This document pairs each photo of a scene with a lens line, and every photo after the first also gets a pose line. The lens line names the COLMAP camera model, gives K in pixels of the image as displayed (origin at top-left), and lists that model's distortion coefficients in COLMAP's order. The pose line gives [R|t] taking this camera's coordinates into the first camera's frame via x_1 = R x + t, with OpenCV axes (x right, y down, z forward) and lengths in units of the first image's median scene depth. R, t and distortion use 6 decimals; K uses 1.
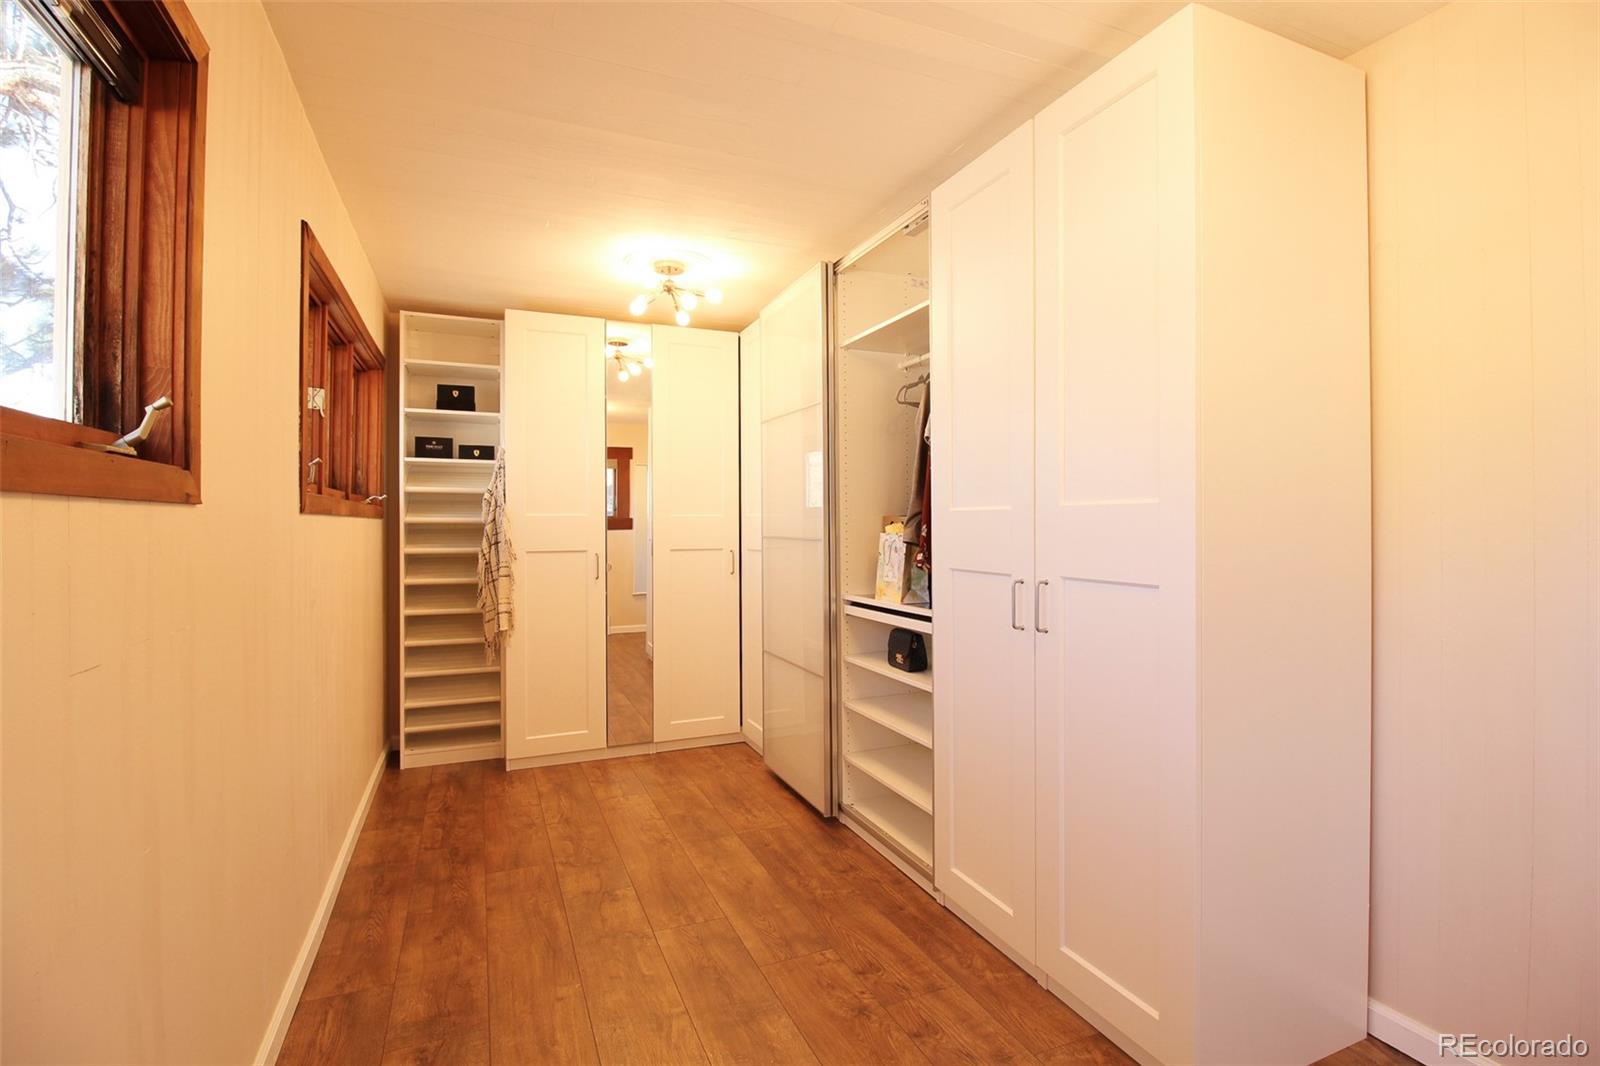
lens RADIAL K [[745.4, 0, 814.5], [0, 745.4, 525.3], [0, 0, 1]] dist [0.004630, -0.004603]
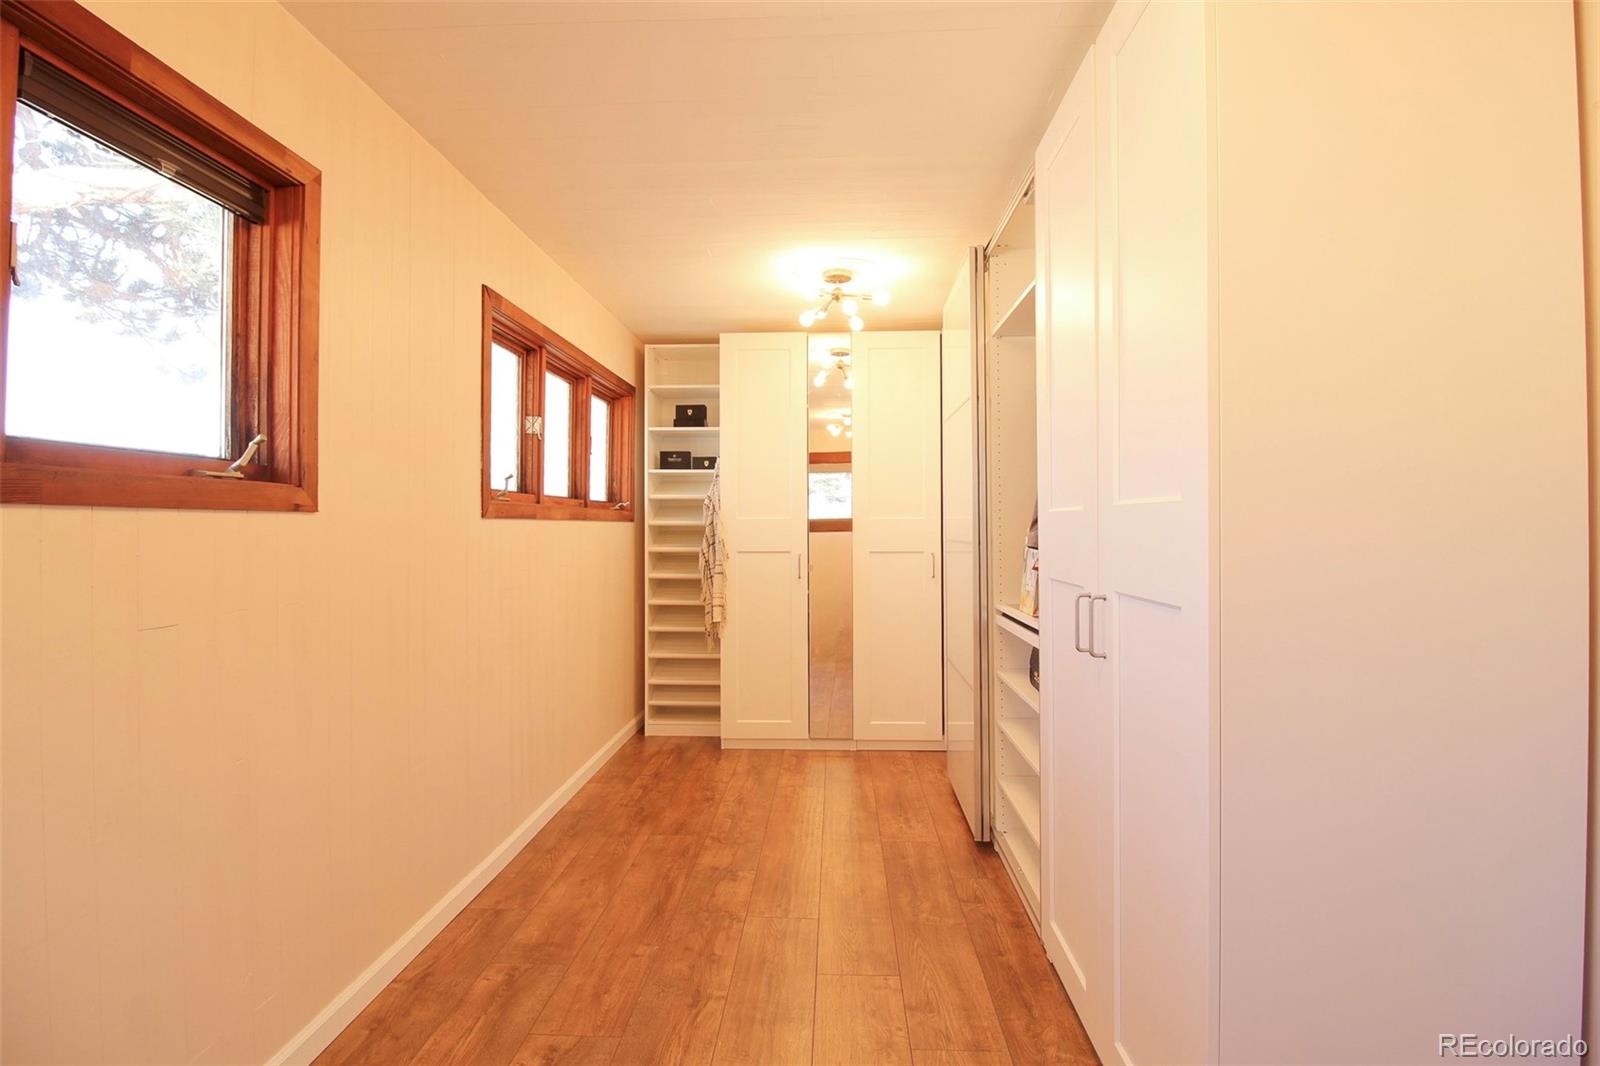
lens RADIAL K [[745.4, 0, 829.0], [0, 745.4, 525.4], [0, 0, 1]] dist [0.004630, -0.004603]
pose [[0.905137, 0.000147, -0.425120, 0.262947], [-0.001252, 0.999997, -0.002319, -0.001012], [0.425118, 0.002631, 0.905134, 0.079943]]
